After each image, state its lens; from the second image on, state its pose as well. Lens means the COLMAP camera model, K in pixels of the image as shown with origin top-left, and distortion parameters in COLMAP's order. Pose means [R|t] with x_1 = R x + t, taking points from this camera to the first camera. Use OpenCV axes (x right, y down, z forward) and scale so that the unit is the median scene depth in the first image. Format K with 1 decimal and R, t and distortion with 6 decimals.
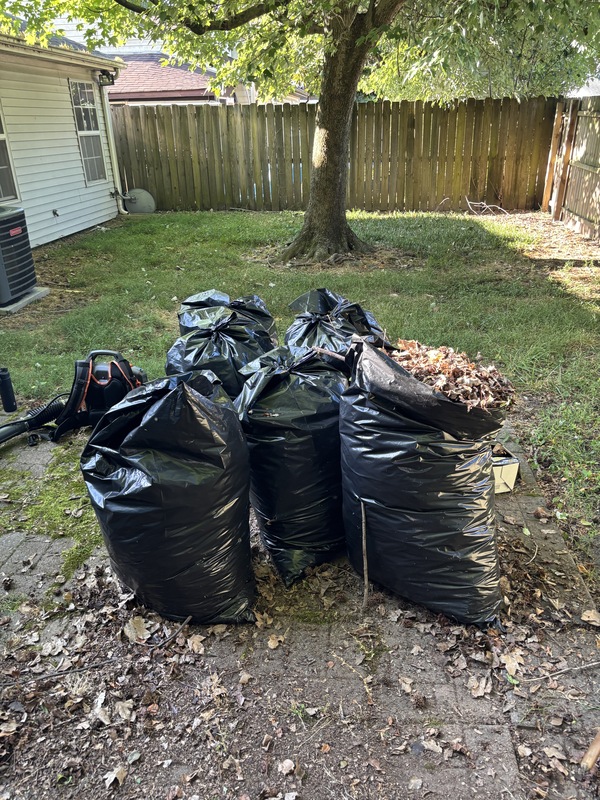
lens RADIAL K [[604.0, 0, 308.7], [0, 604.0, 400.9], [0, 0, 1]] dist [0.053257, -0.056980]
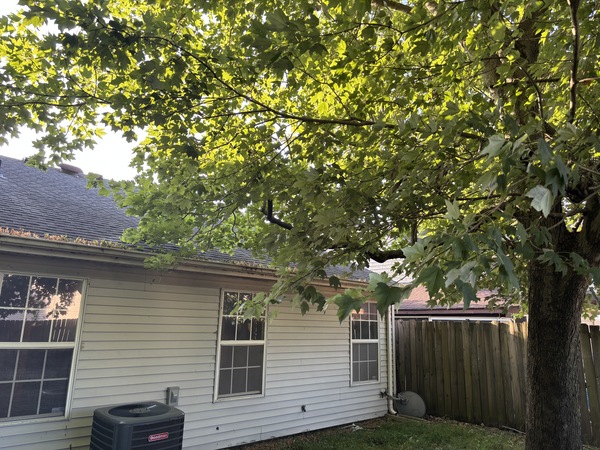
lens RADIAL K [[453.0, 0, 303.8], [0, 453.0, 219.0], [0, 0, 1]] dist [0.053257, -0.056980]
pose [[0.751626, -0.110348, -0.650294, 0.138614], [-0.306778, 0.814295, -0.492758, -0.152353], [0.583906, 0.569865, 0.578193, 0.274341]]
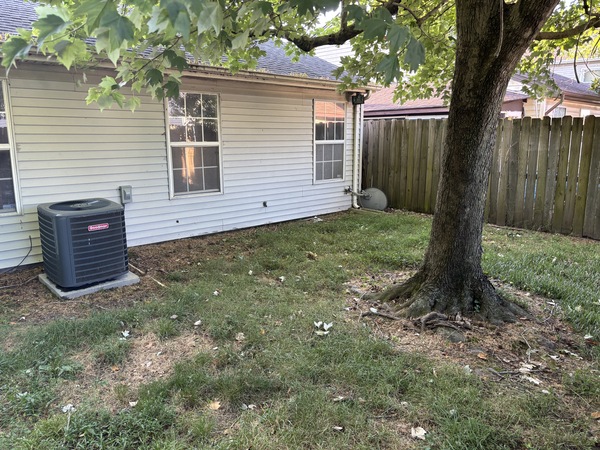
lens RADIAL K [[453.0, 0, 306.6], [0, 453.0, 215.4], [0, 0, 1]] dist [0.053257, -0.056980]
pose [[0.738507, 0.142188, -0.659083, 0.192391], [-0.292414, 0.948341, -0.123060, -0.172009], [0.607537, 0.283606, 0.741934, 0.342415]]
